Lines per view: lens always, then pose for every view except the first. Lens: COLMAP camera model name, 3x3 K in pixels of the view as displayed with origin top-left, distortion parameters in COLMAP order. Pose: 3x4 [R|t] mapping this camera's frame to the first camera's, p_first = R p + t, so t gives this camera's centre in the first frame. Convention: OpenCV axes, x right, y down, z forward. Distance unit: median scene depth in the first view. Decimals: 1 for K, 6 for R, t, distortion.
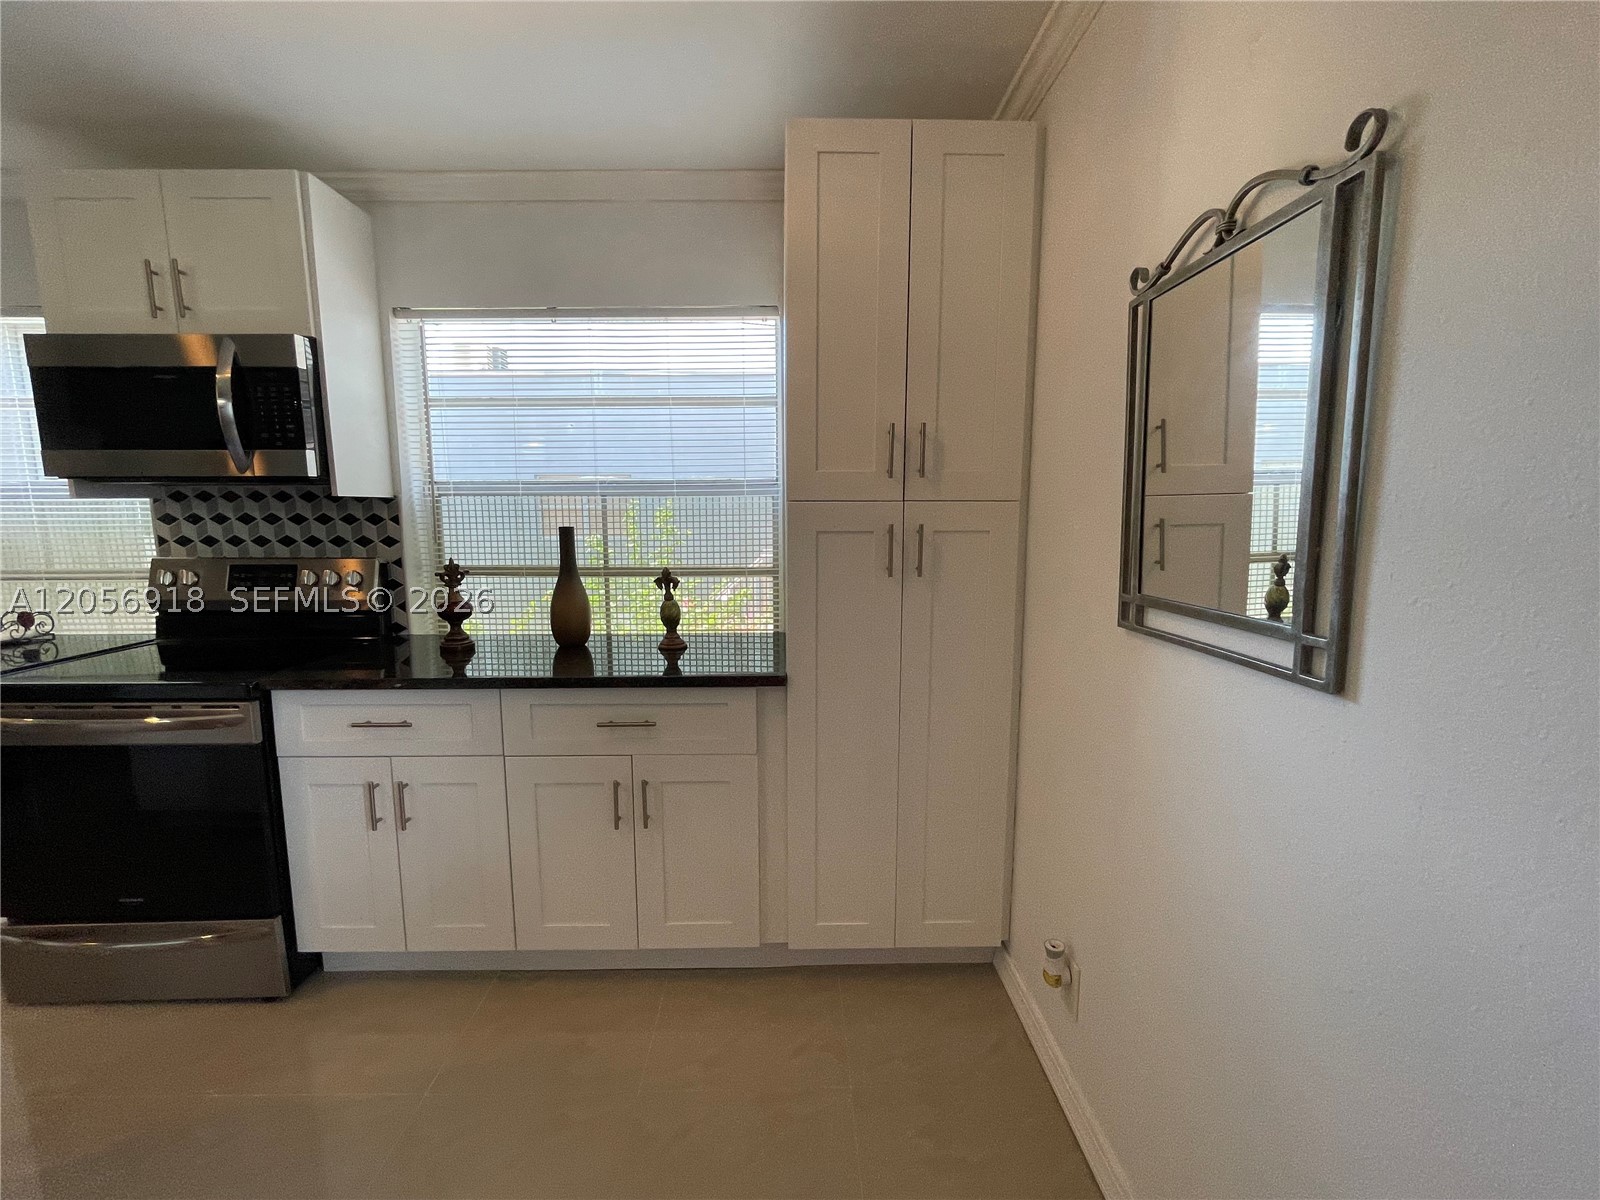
lens RADIAL K [[673.7, 0, 800.0], [0, 673.7, 600.0], [0, 0, 1]] dist [-0.003197, -0.000446]
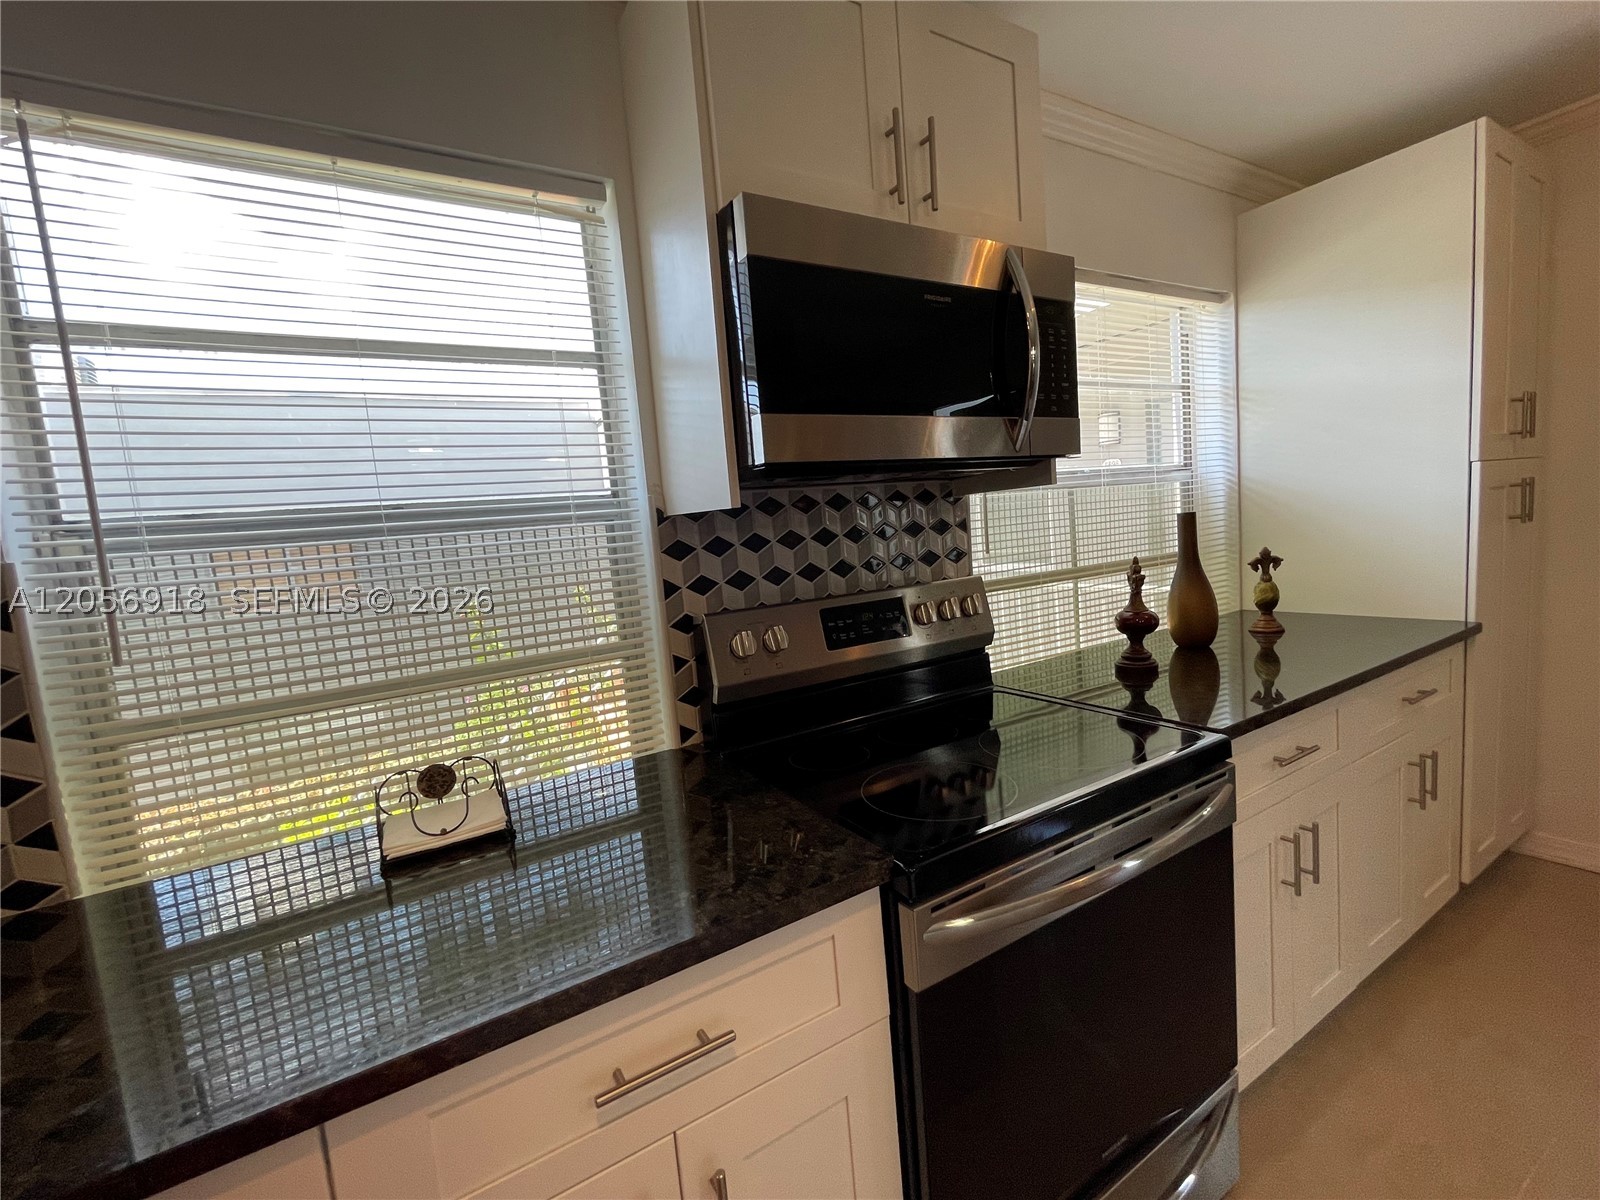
lens RADIAL K [[673.7, 0, 800.0], [0, 673.7, 600.0], [0, 0, 1]] dist [-0.003197, -0.000446]
pose [[0.875922, -0.123445, 0.466392, -1.221318], [0.146102, 0.989190, -0.012572, -0.058897], [-0.459798, 0.079153, 0.884489, 0.464418]]
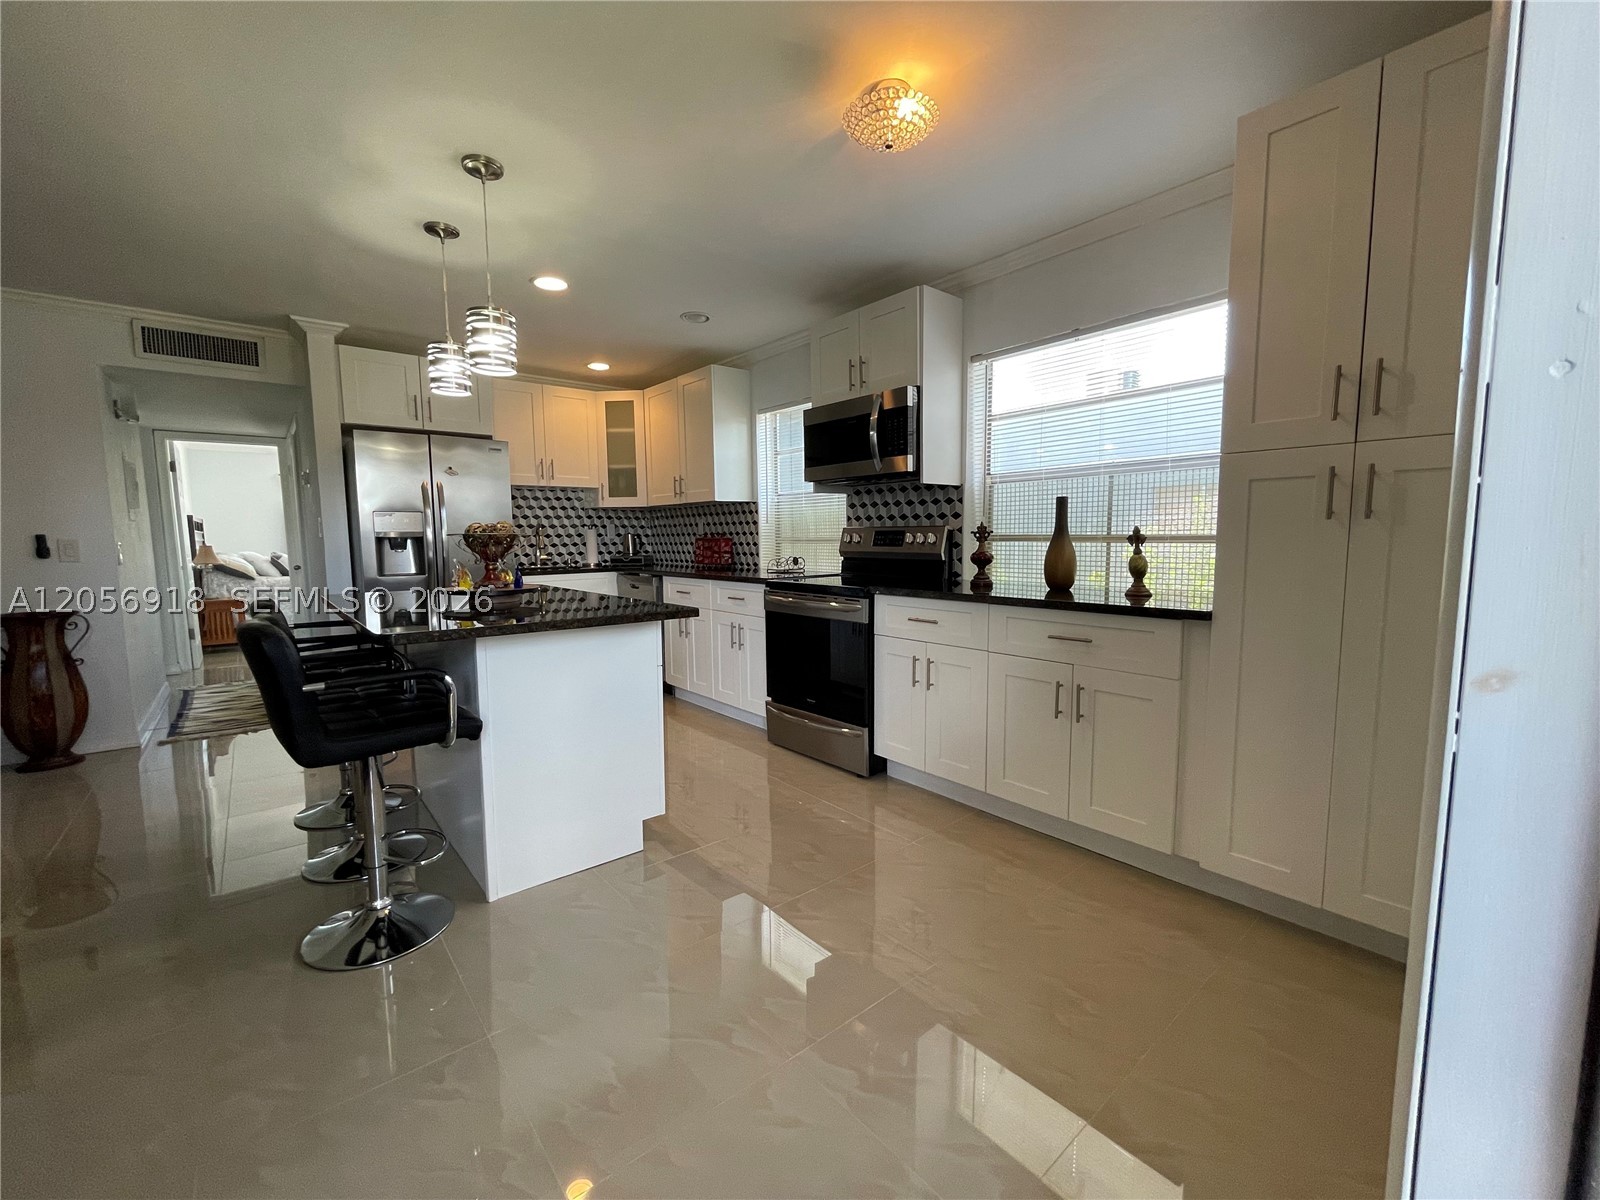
lens RADIAL K [[651.7, 0, 800.0], [0, 651.7, 600.0], [0, 0, 1]] dist [-0.001022, -0.000026]
pose [[0.628273, 0.071773, -0.774675, 0.323184], [-0.091449, 0.995646, 0.018080, 0.112616], [0.772599, 0.059484, 0.632101, -0.171423]]
